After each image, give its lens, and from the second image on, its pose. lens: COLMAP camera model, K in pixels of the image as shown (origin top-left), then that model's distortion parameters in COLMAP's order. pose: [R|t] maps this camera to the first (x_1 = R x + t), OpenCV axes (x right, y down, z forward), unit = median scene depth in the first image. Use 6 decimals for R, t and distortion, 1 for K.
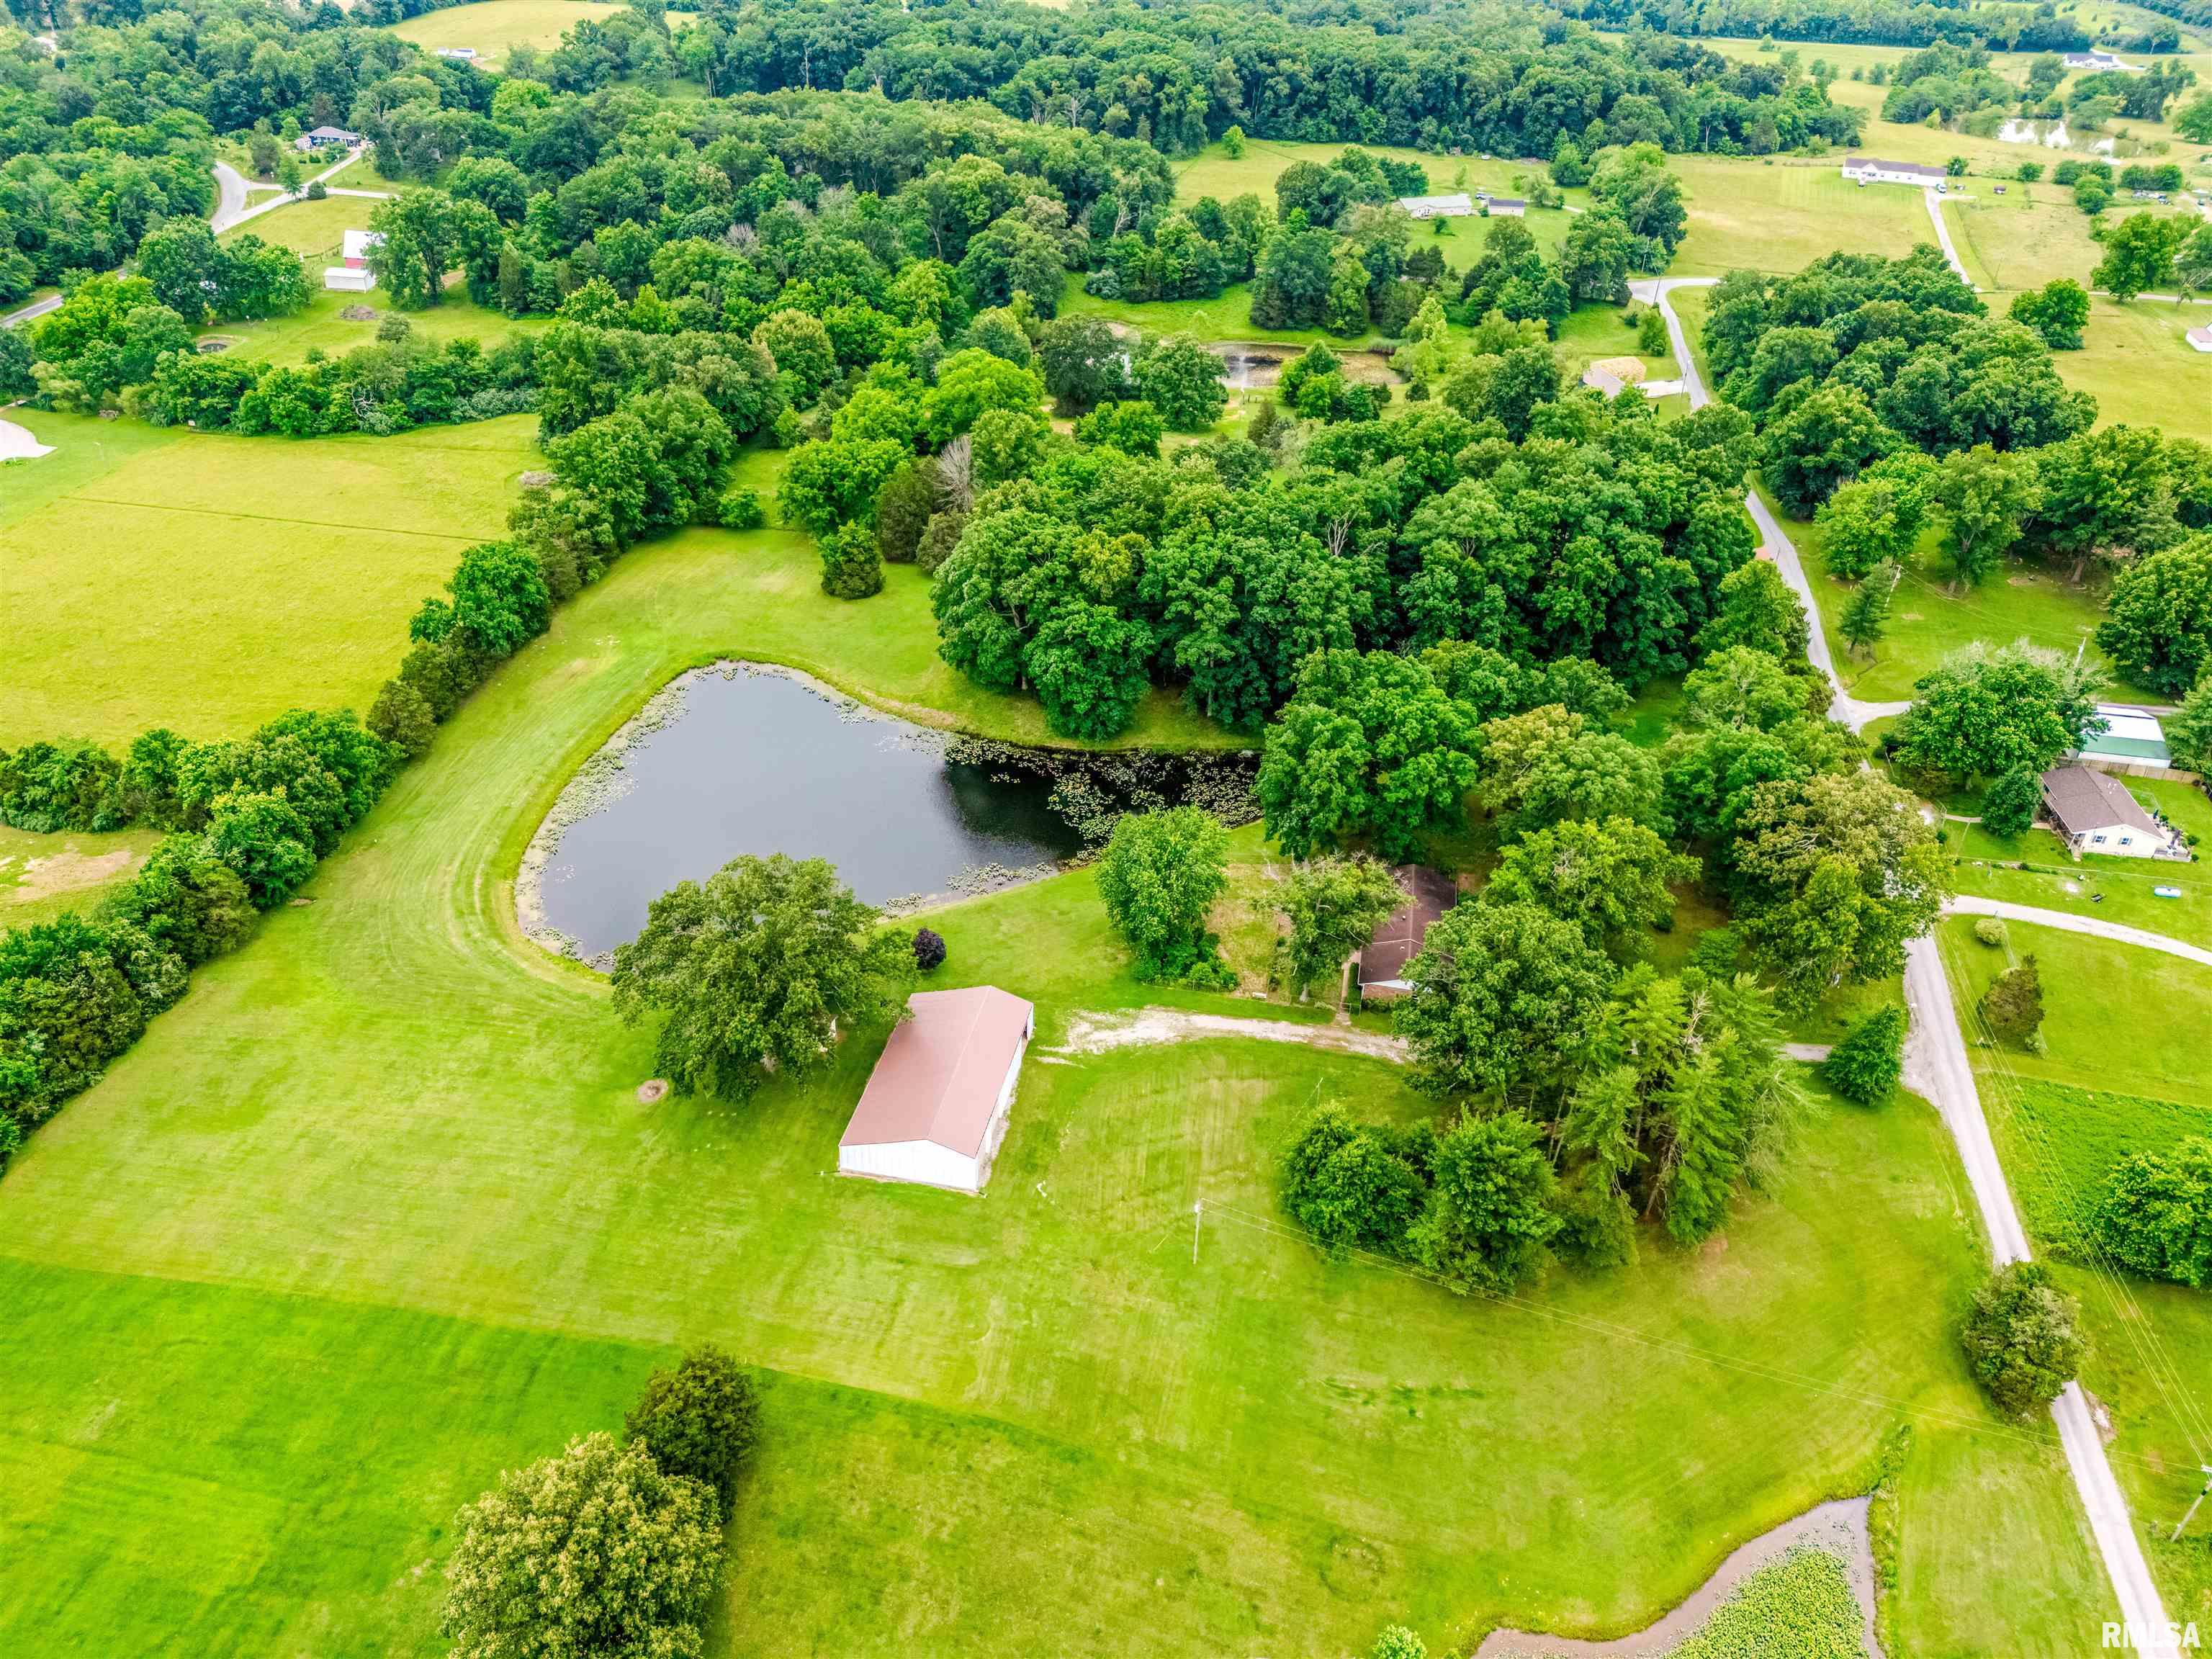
lens RADIAL K [[1623.7, 0, 1112.0], [0, 1623.7, 828.3], [0, 0, 1]] dist [0.045667, -0.022167]
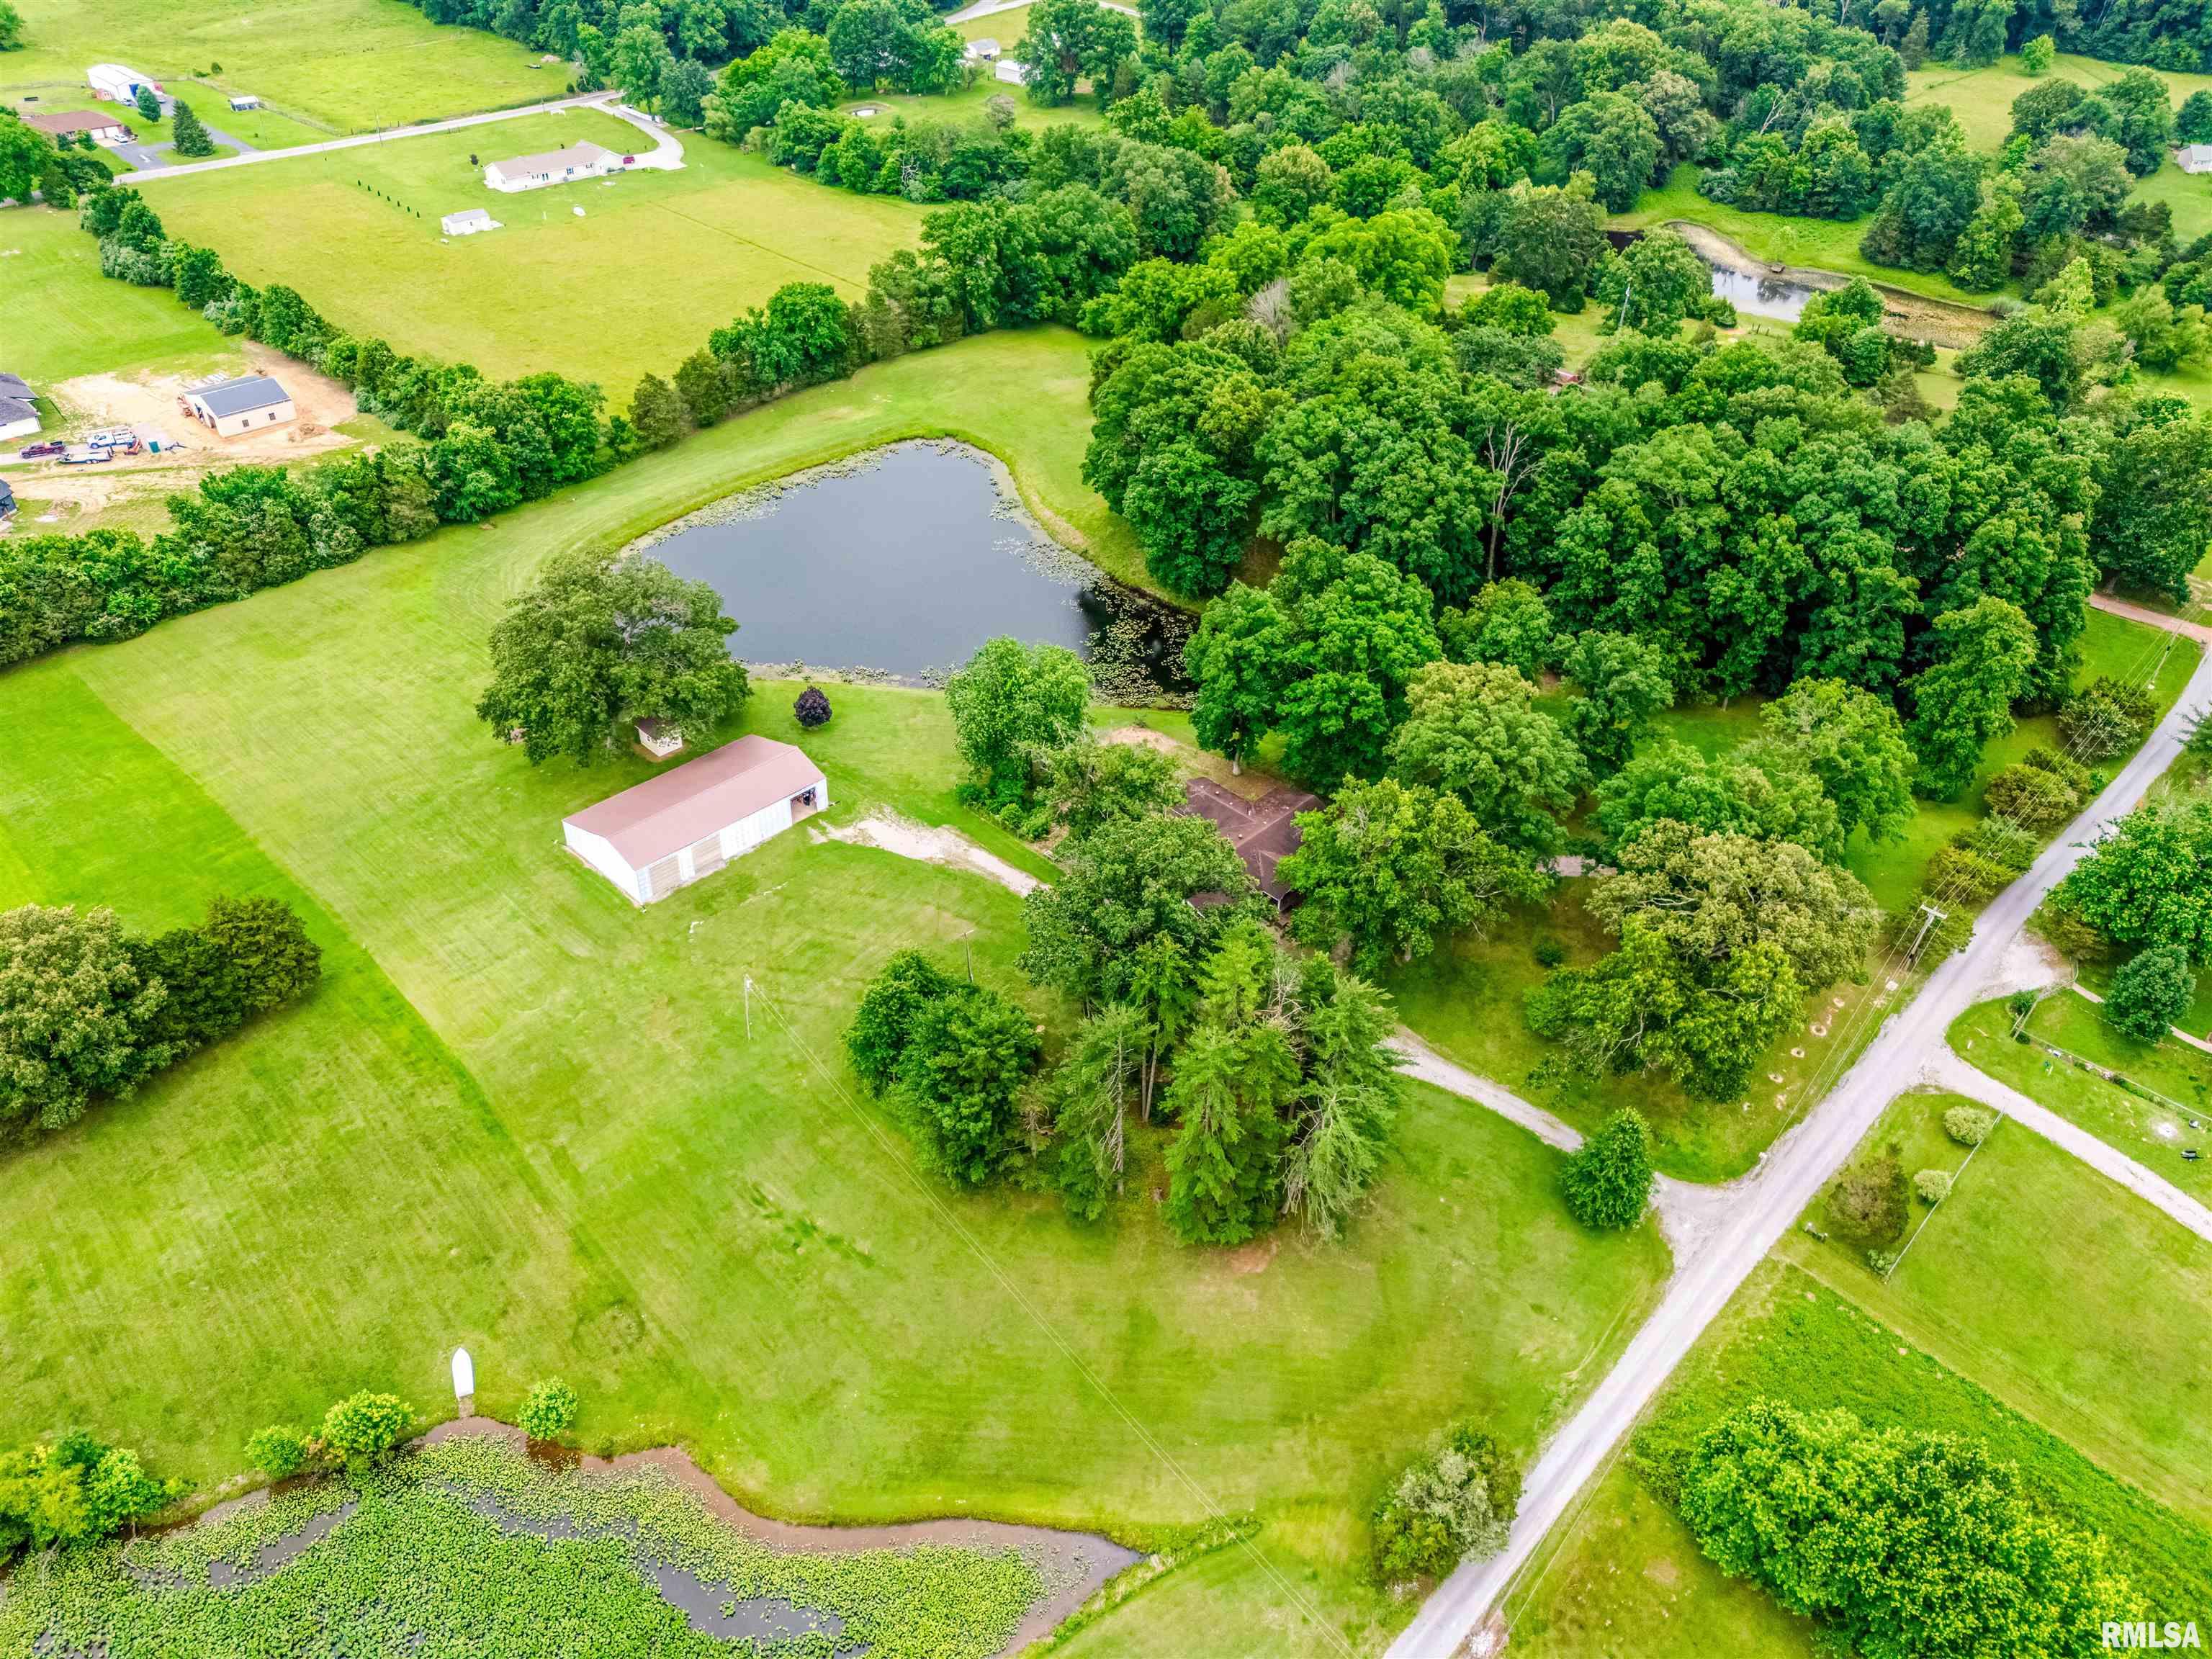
lens RADIAL K [[1623.7, 0, 1111.2], [0, 1623.7, 833.6], [0, 0, 1]] dist [0.045667, -0.022167]
pose [[0.838251, 0.332028, -0.432543, 0.412985], [-0.306749, 0.942958, 0.129364, -0.033181], [0.450822, 0.024243, 0.892285, 0.132817]]
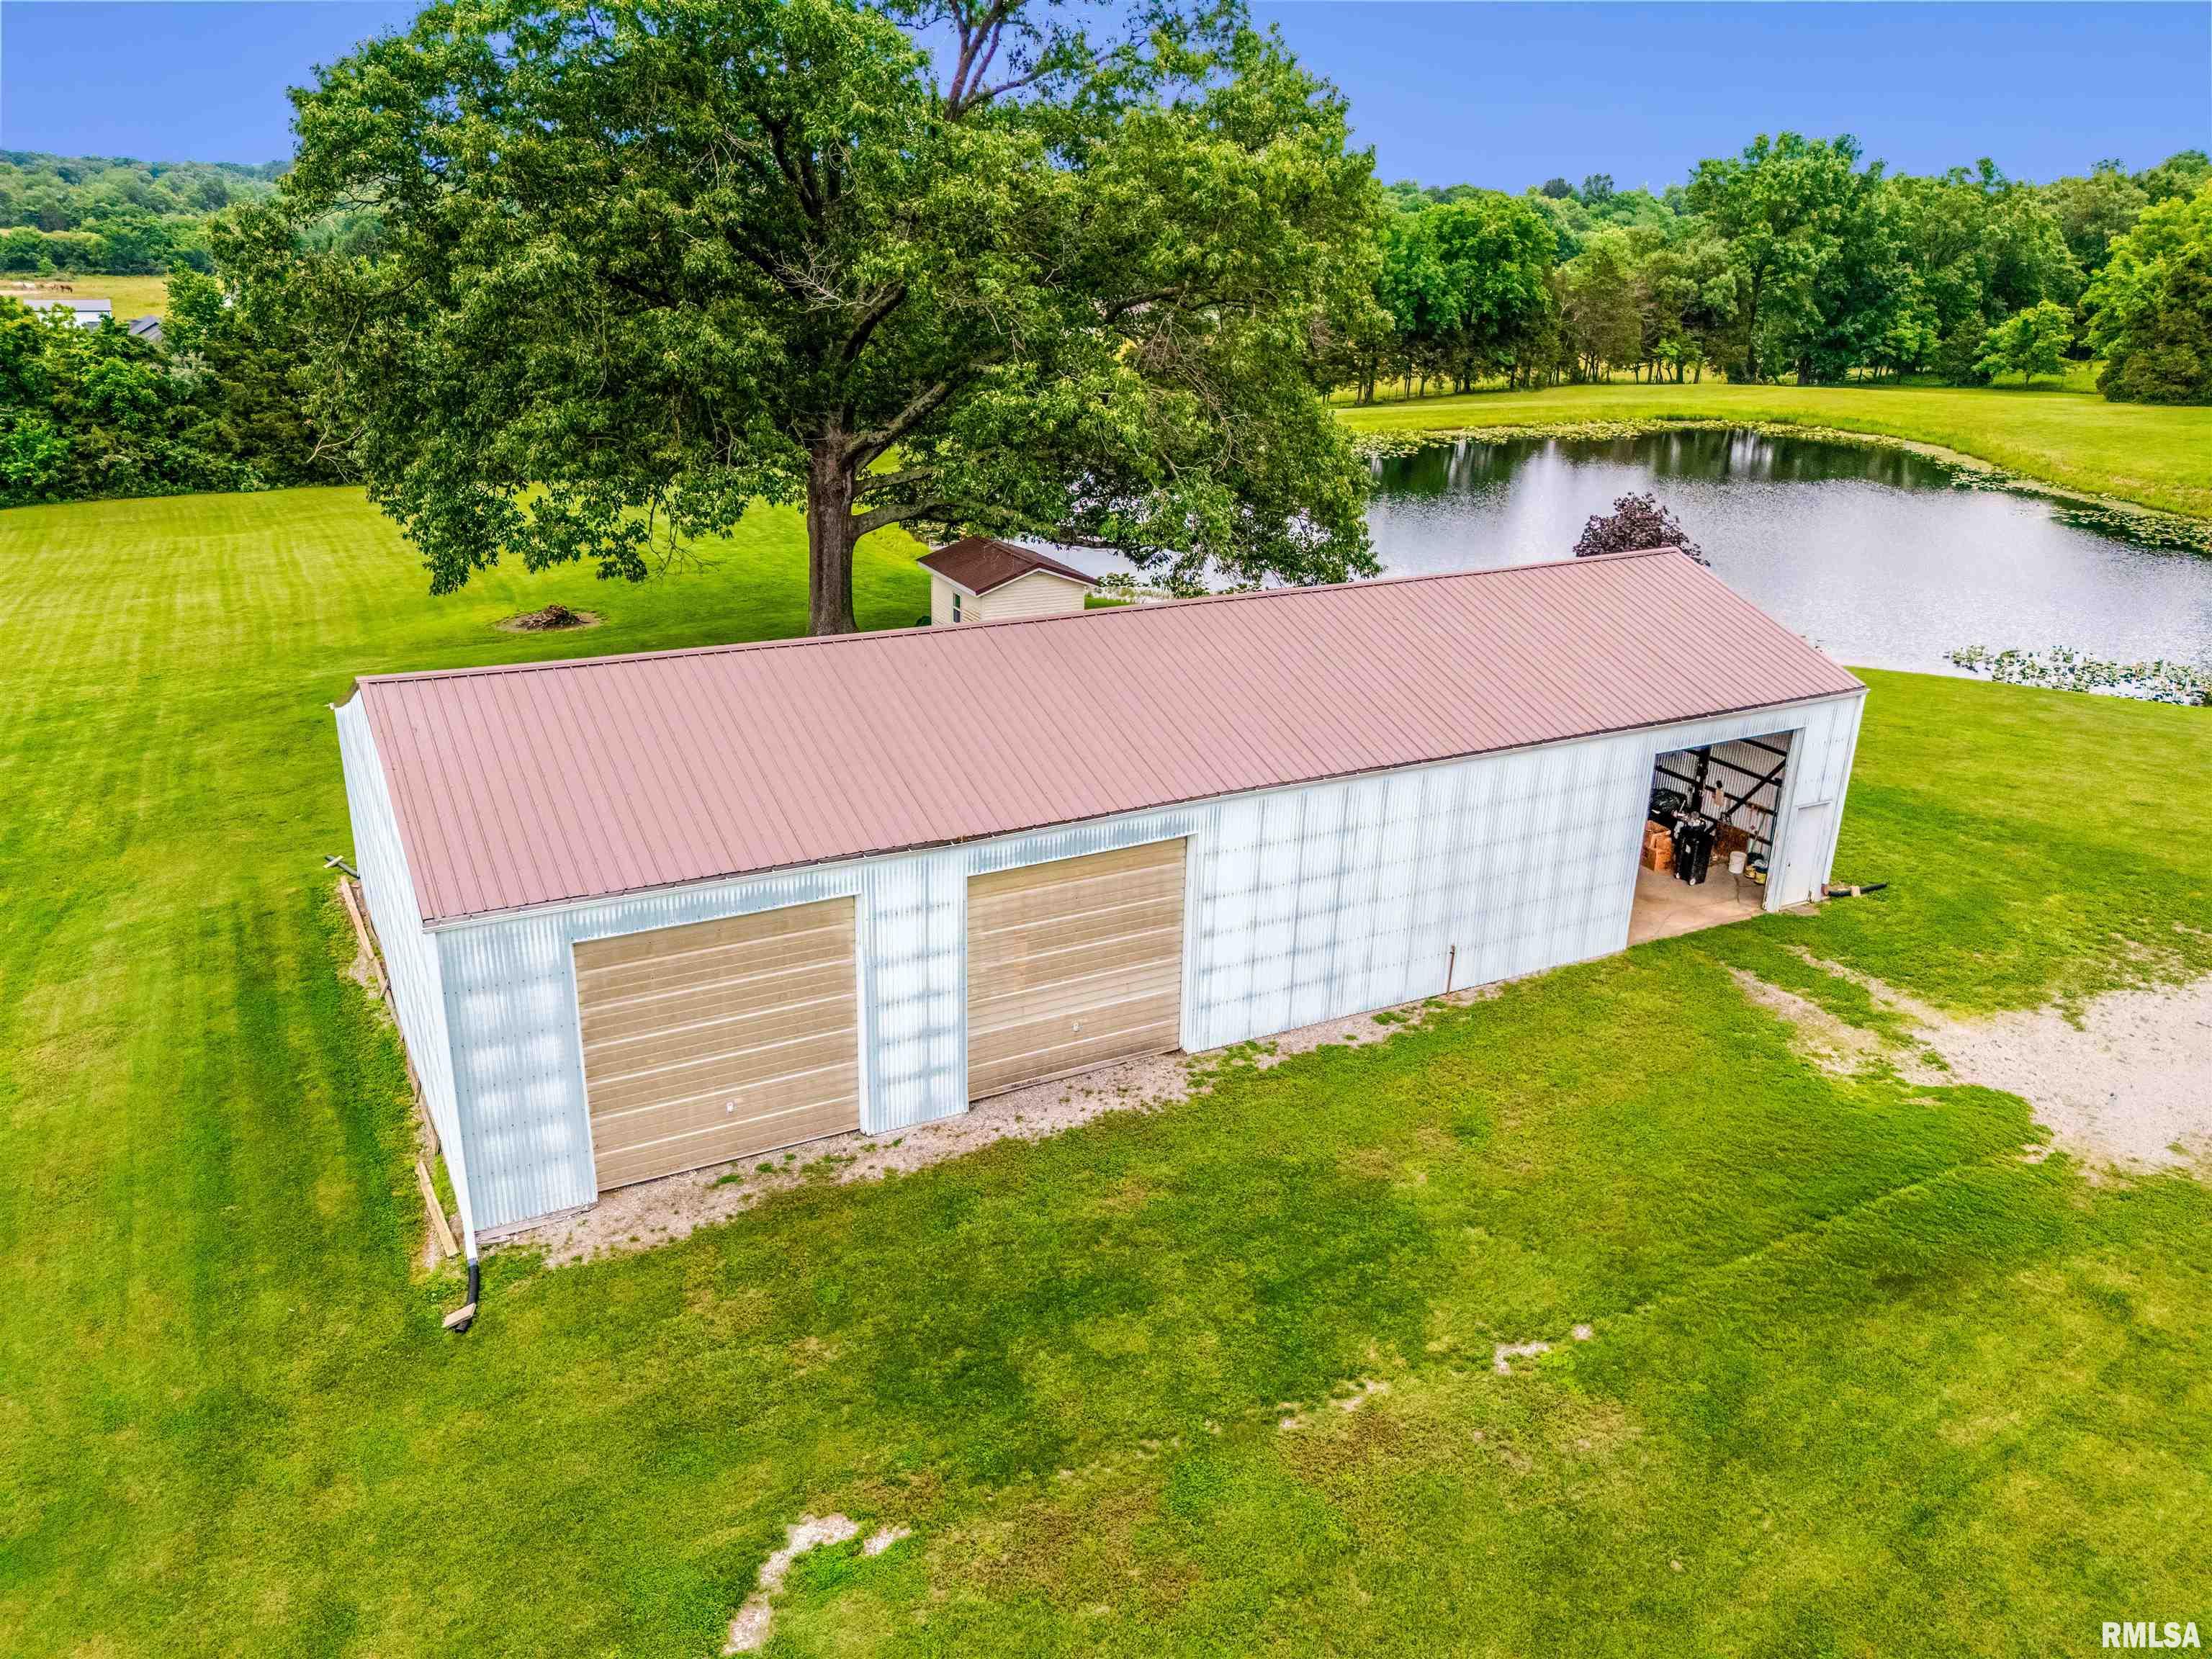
lens RADIAL K [[1623.7, 0, 1105.3], [0, 1623.7, 821.6], [0, 0, 1]] dist [0.045667, -0.022167]
pose [[0.629443, 0.253119, -0.734665, 0.020500], [-0.425002, 0.903652, -0.052789, 0.121370], [0.650519, 0.345462, 0.676373, 0.632826]]
